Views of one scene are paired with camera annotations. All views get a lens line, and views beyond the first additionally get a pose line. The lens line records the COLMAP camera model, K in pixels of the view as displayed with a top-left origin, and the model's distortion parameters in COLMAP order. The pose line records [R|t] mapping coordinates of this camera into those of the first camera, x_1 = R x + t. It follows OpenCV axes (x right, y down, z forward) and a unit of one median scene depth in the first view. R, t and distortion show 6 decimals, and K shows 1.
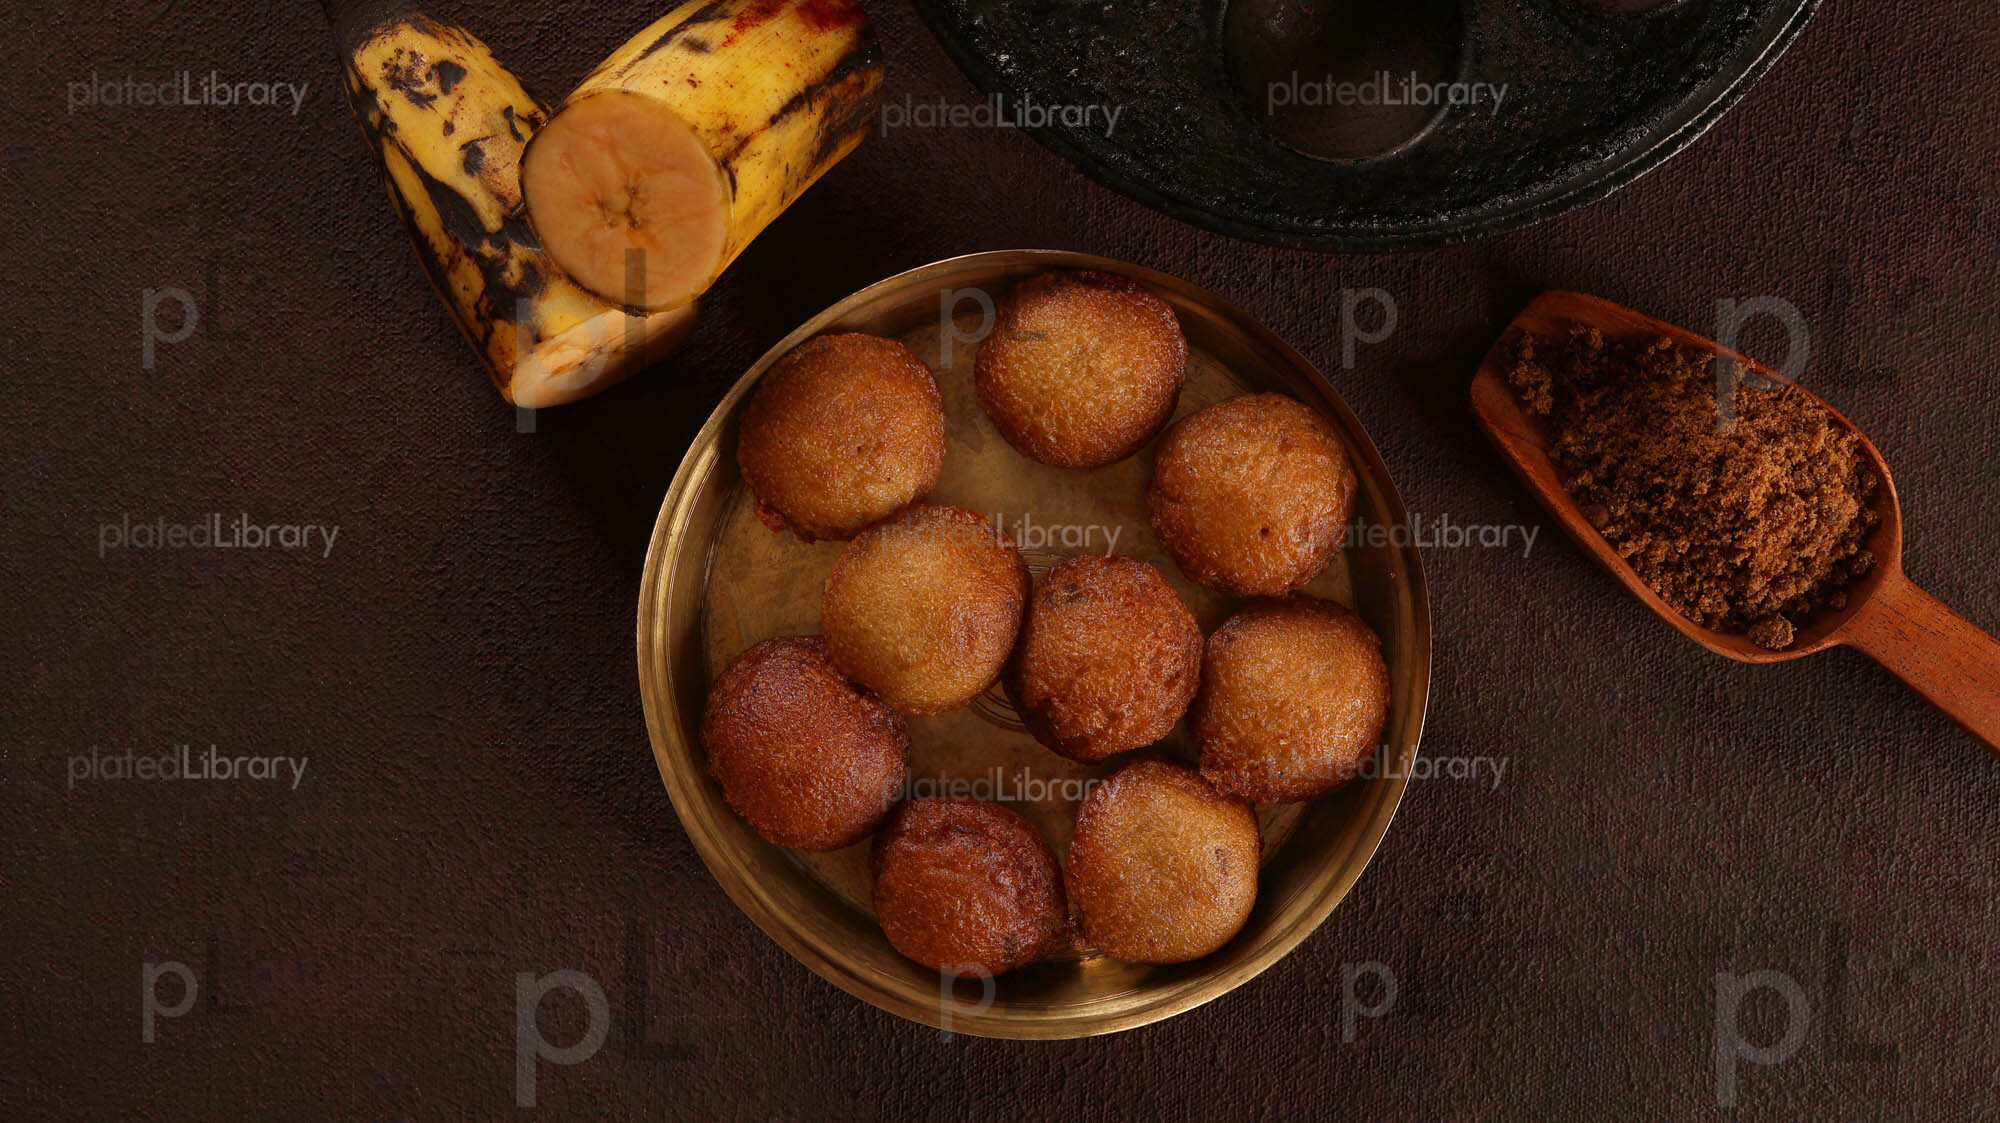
lens RADIAL K [[2555.0, 0, 990.1], [0, 2555.0, 570.5], [0, 0, 1]] dist [-0.007892, 0.030071]
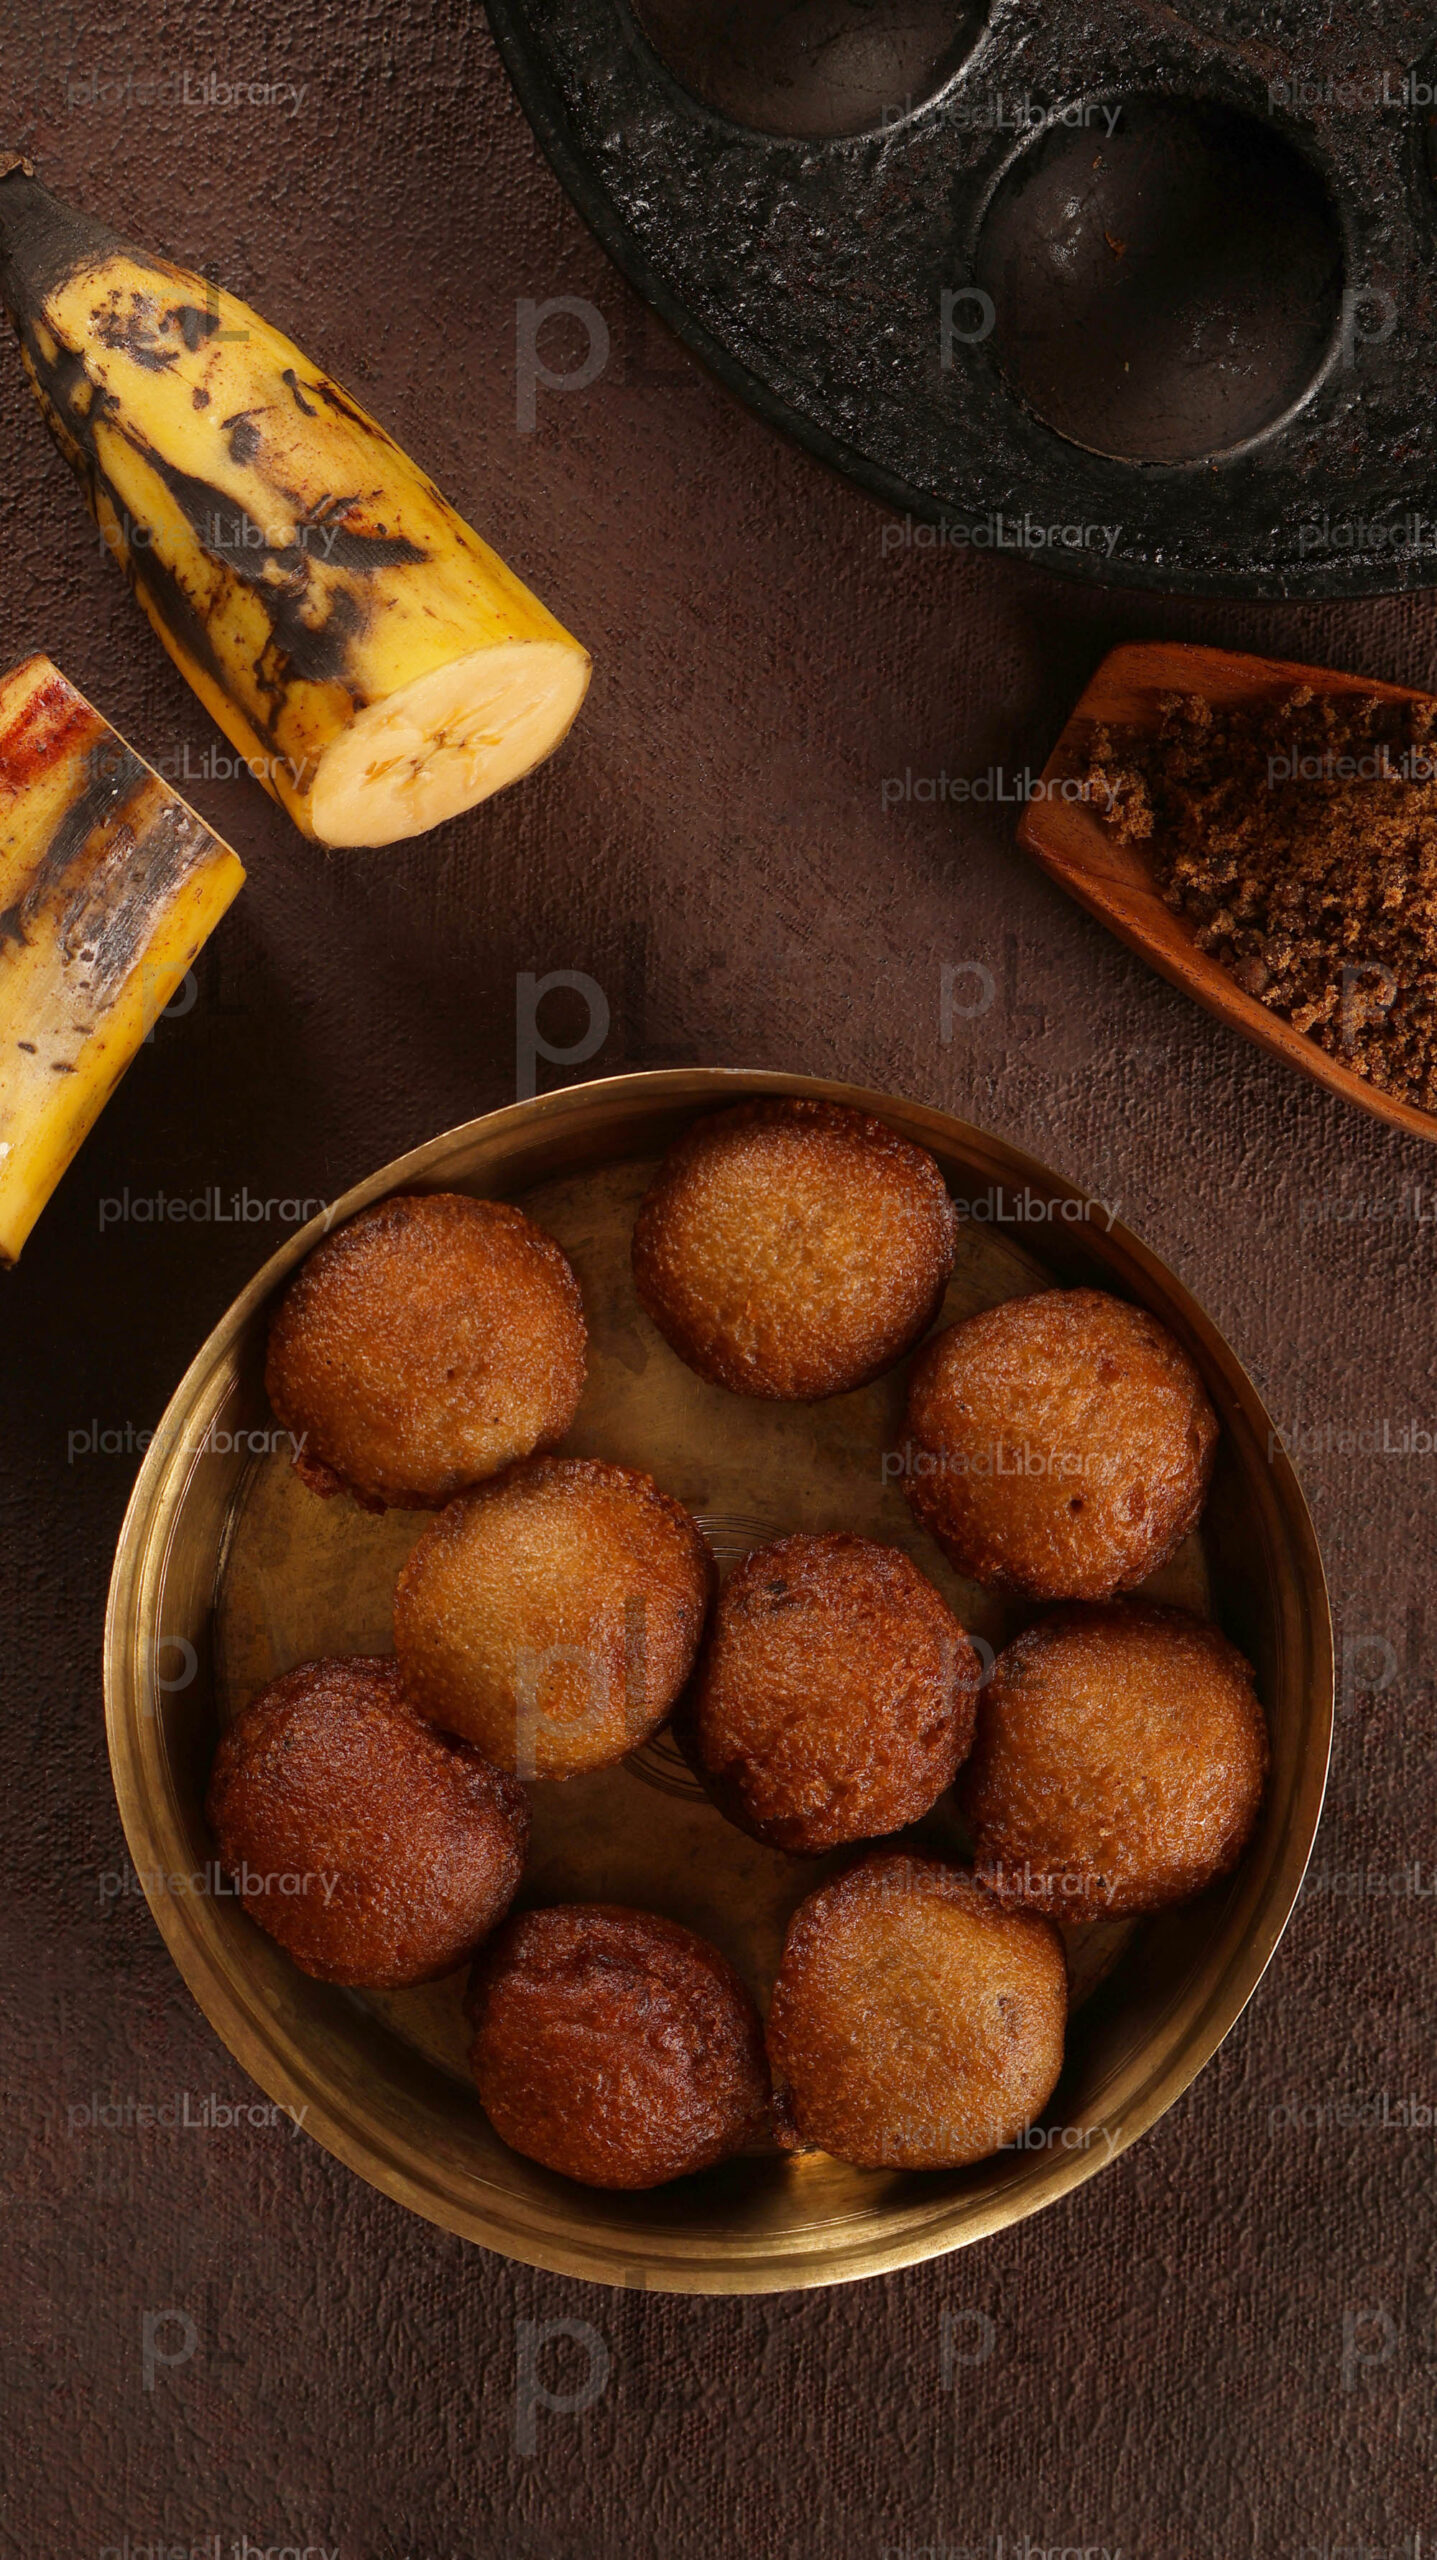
lens RADIAL K [[3270.4, 0, 718.5], [0, 3270.4, 1280.0], [0, 0, 1]] dist [-0.007892, 0.030071]
pose [[0.999978, 0.006602, 0.000803, 0.015565], [-0.006556, 0.998819, -0.048145, -0.031090], [-0.001120, 0.048139, 0.998840, 0.167753]]
